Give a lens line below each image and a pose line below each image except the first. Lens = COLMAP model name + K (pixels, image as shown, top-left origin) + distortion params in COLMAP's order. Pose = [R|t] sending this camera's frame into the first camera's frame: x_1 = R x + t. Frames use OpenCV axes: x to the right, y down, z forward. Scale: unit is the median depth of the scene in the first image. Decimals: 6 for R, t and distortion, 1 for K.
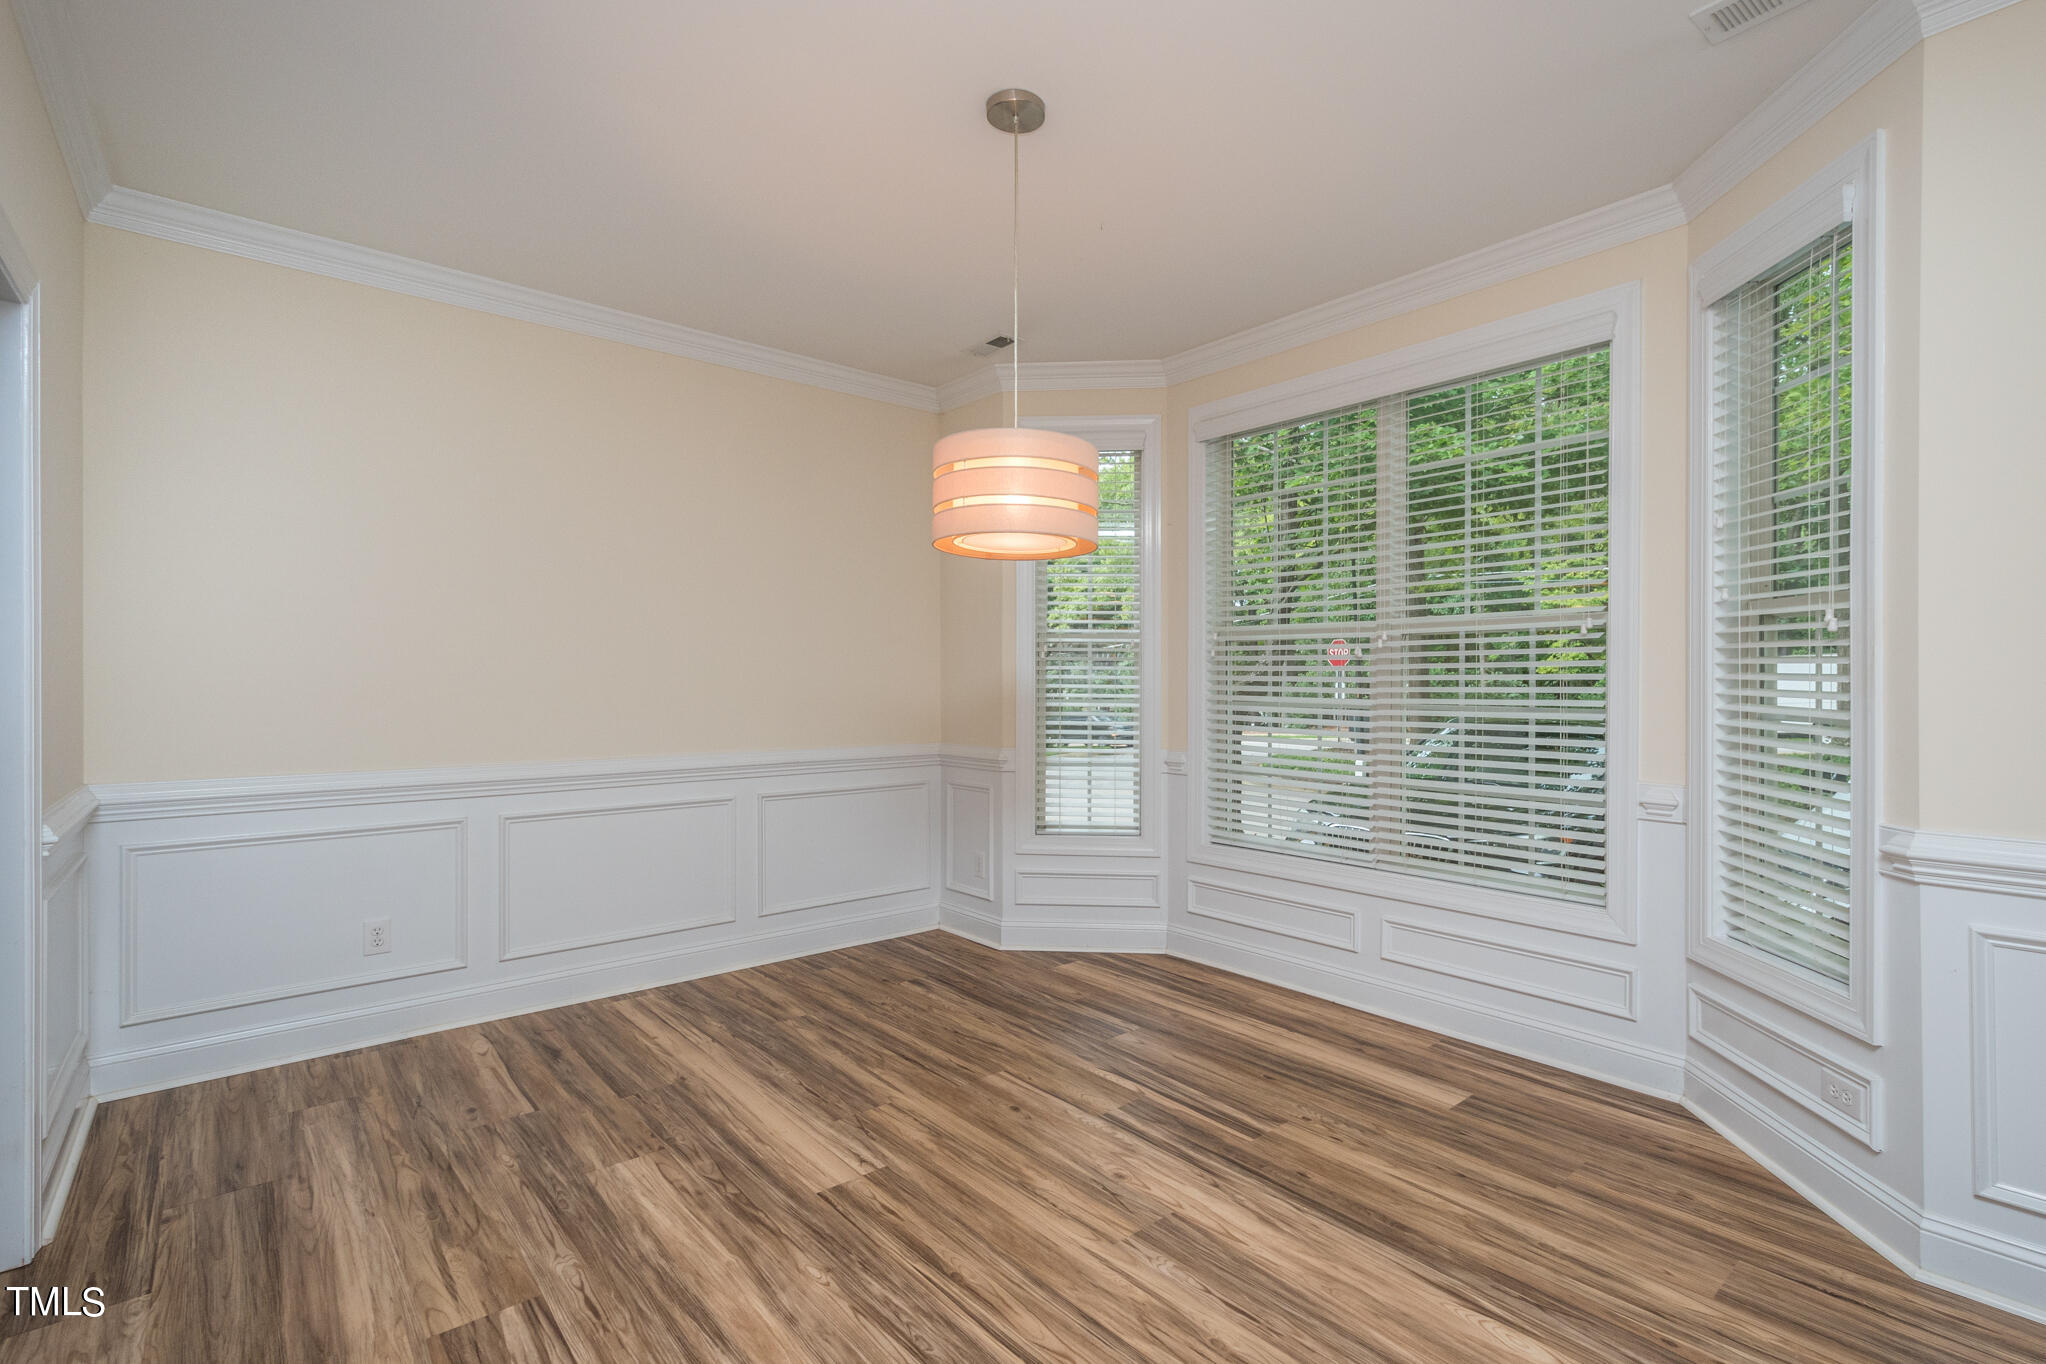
lens RADIAL K [[905.4, 0, 1042.1], [0, 905.4, 689.1], [0, 0, 1]] dist [0.003673, -0.000094]
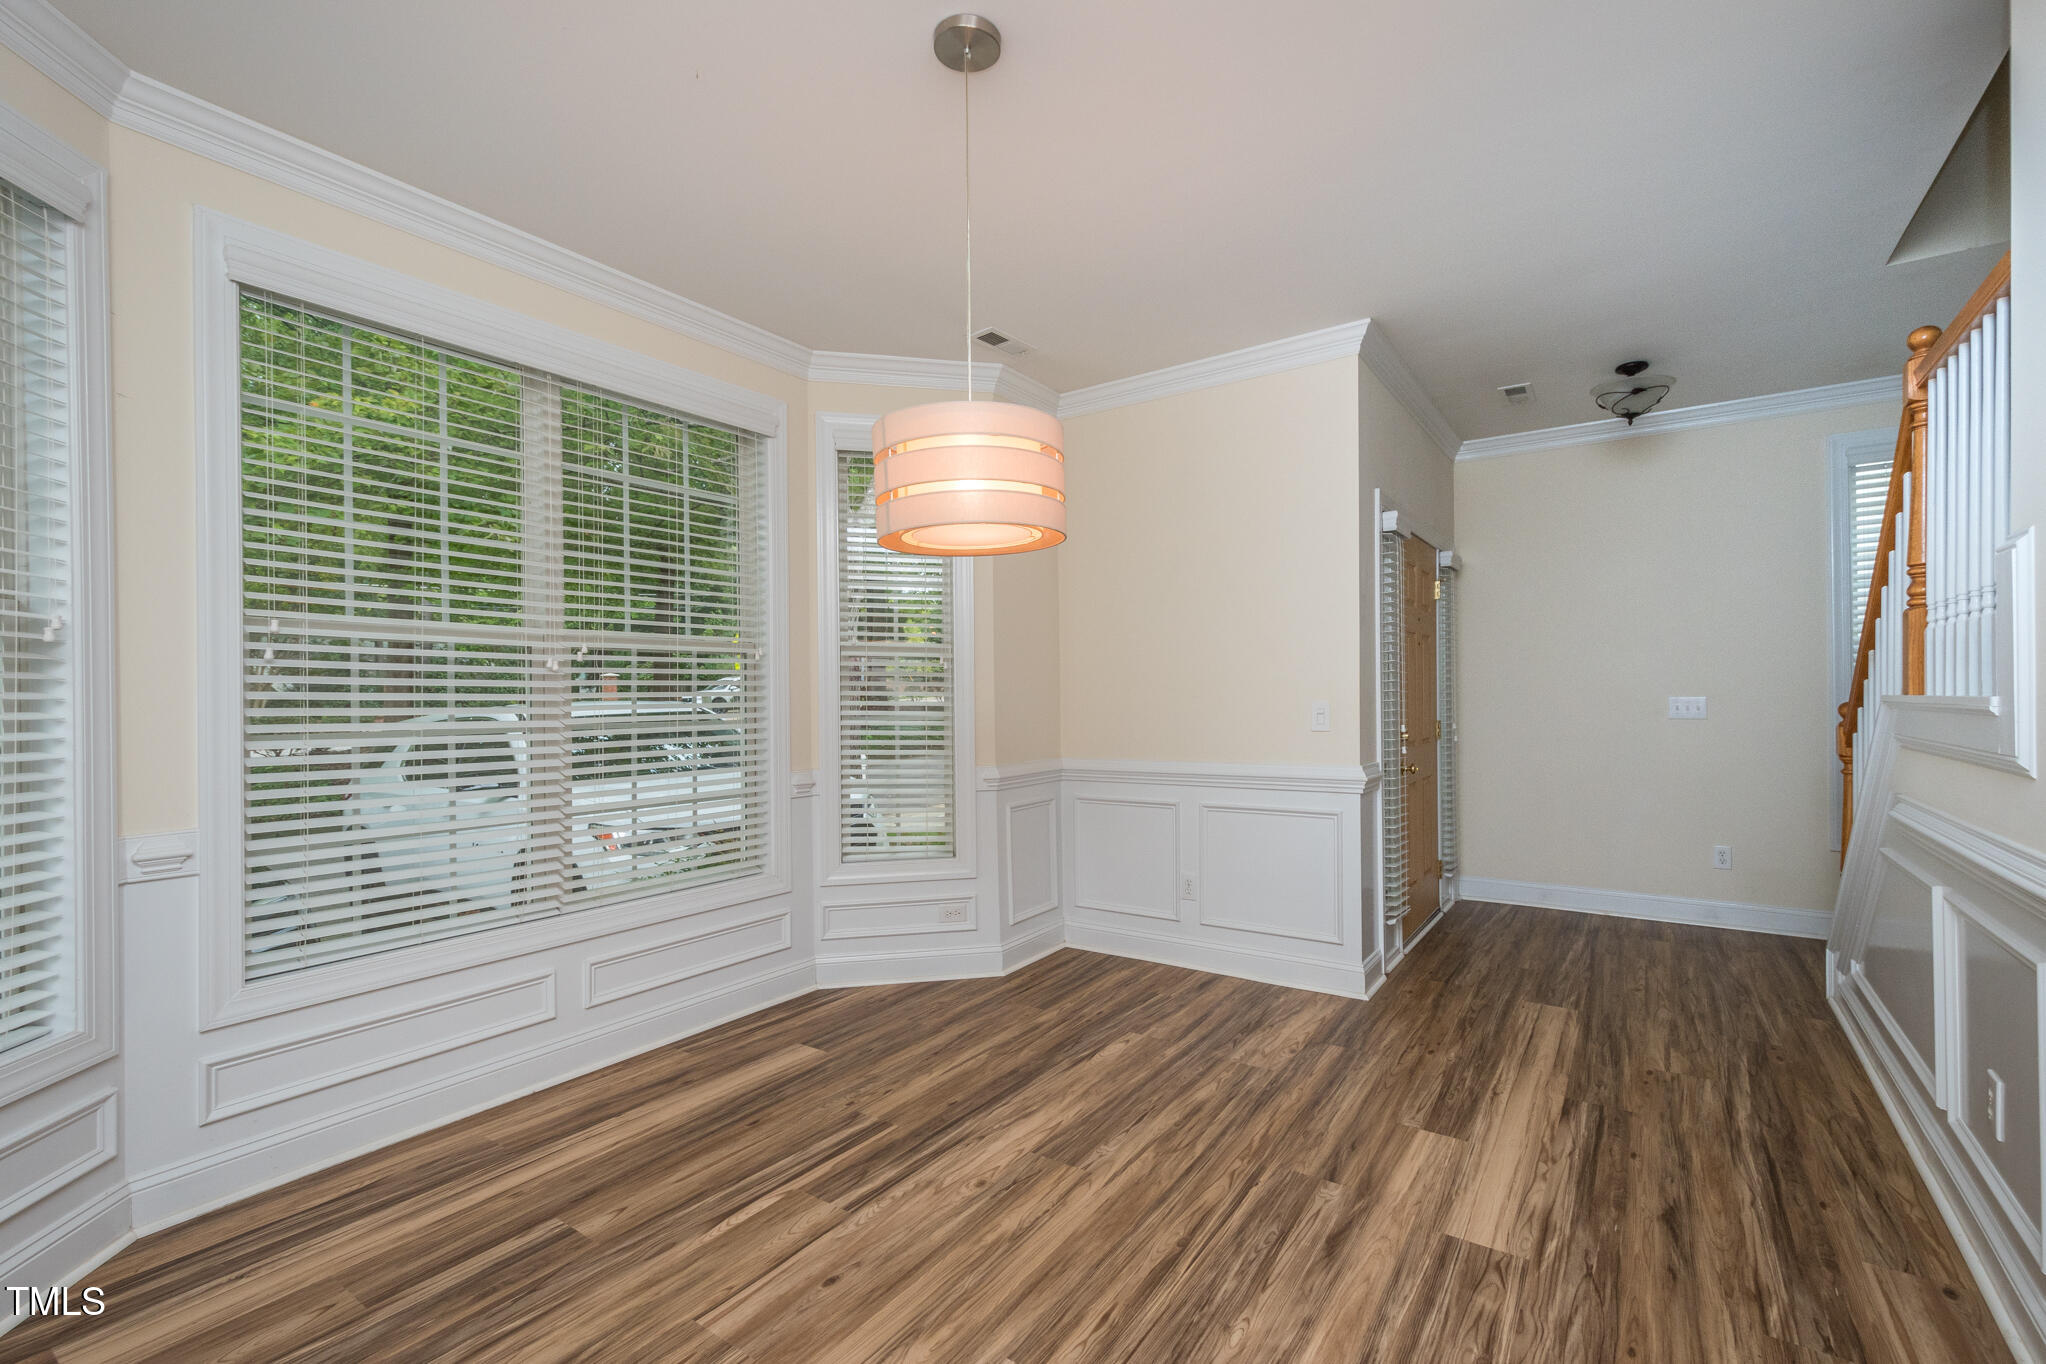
lens RADIAL K [[905.4, 0, 1042.1], [0, 905.4, 689.1], [0, 0, 1]] dist [0.003673, -0.000094]
pose [[-0.255011, 0.008854, 0.966898, -0.794079], [0.018529, 0.999819, -0.004269, -0.008210], [-0.966761, 0.016827, -0.255129, 1.026434]]
